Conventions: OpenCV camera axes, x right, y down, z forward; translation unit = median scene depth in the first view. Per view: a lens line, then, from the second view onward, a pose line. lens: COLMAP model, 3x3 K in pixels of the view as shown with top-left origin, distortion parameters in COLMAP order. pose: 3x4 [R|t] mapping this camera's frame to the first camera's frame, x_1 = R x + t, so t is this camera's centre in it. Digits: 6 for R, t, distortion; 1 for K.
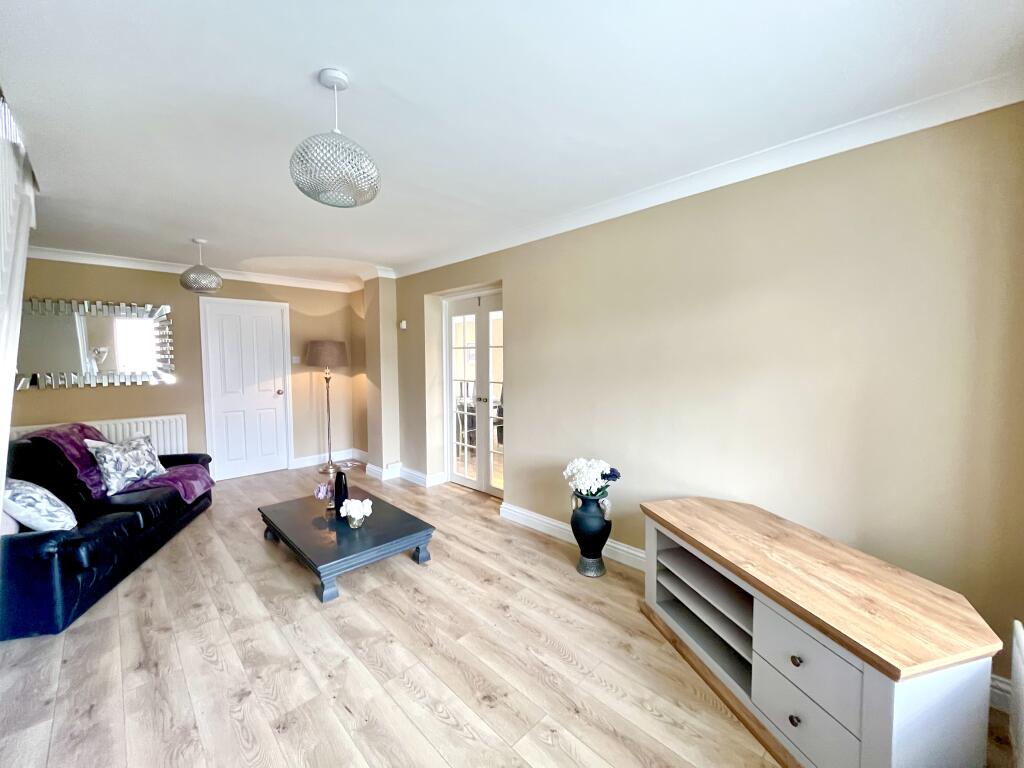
lens RADIAL K [[412.9, 0, 513.3], [0, 412.9, 379.9], [0, 0, 1]] dist [-0.005630, 0.000115]
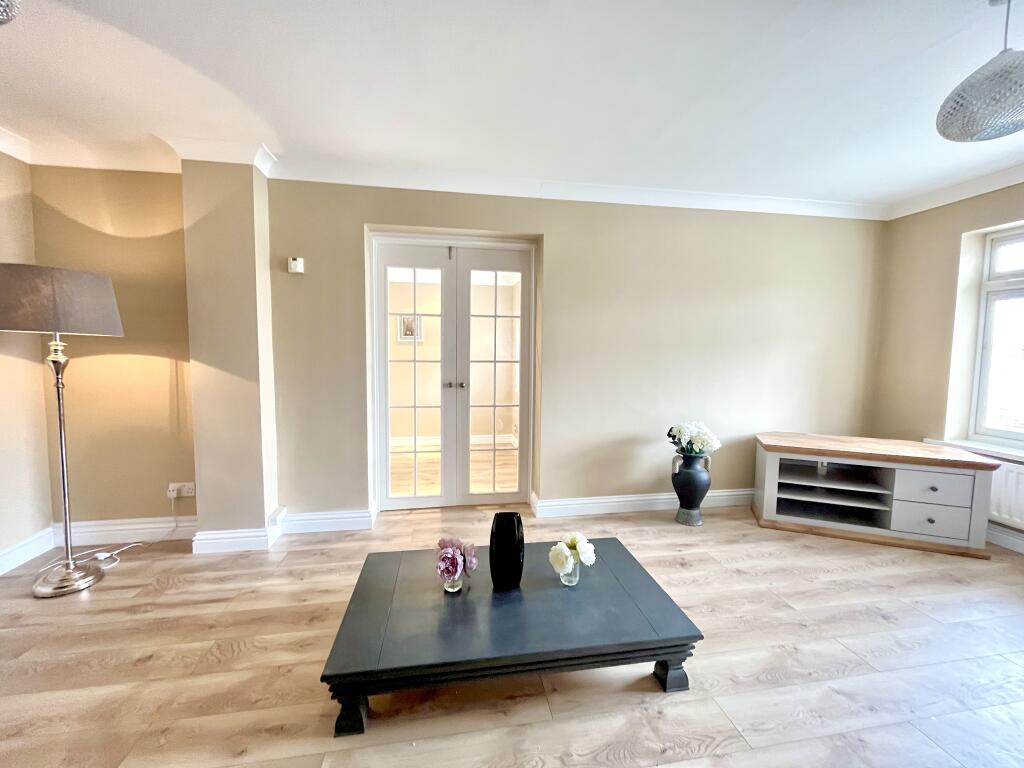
lens RADIAL K [[412.9, 0, 513.3], [0, 412.9, 379.9], [0, 0, 1]] dist [-0.005630, 0.000115]
pose [[0.577430, -0.048357, 0.815007, -0.987343], [0.032627, 0.998814, 0.036146, 0.022947], [-0.815788, 0.005719, 0.578323, 0.746434]]
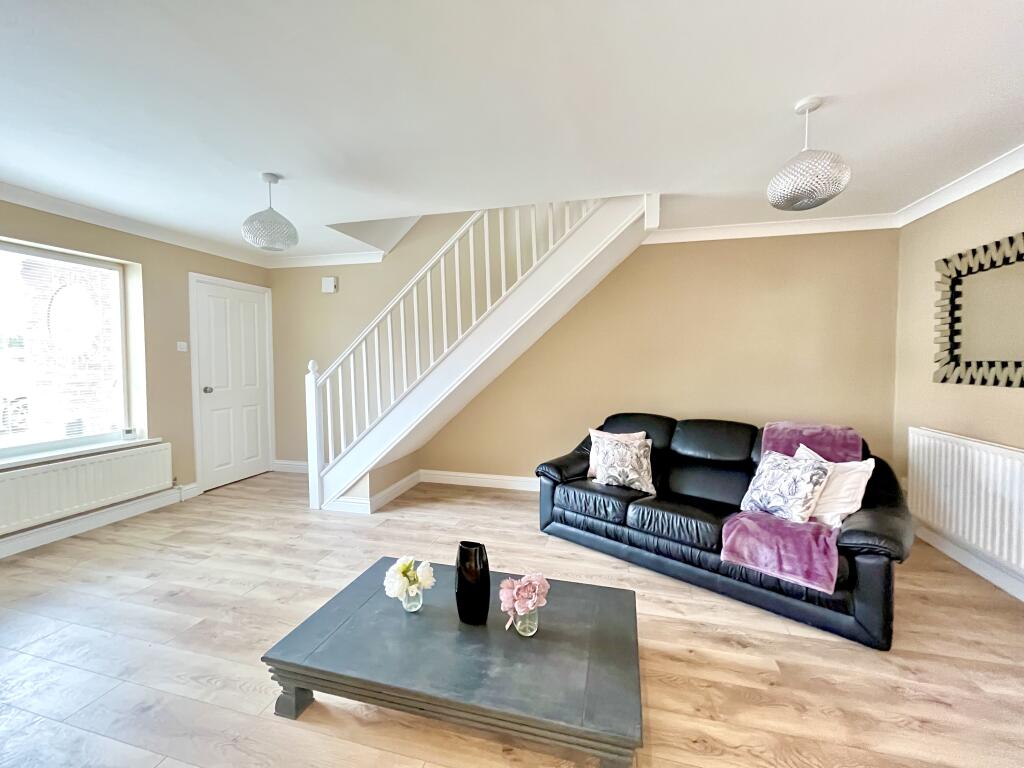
lens RADIAL K [[412.9, 0, 513.3], [0, 412.9, 379.9], [0, 0, 1]] dist [-0.005630, 0.000115]
pose [[-0.859522, 0.028650, -0.510295, -0.219646], [-0.024953, 0.994885, 0.097887, -0.047309], [0.510489, 0.096870, -0.854410, 1.661255]]
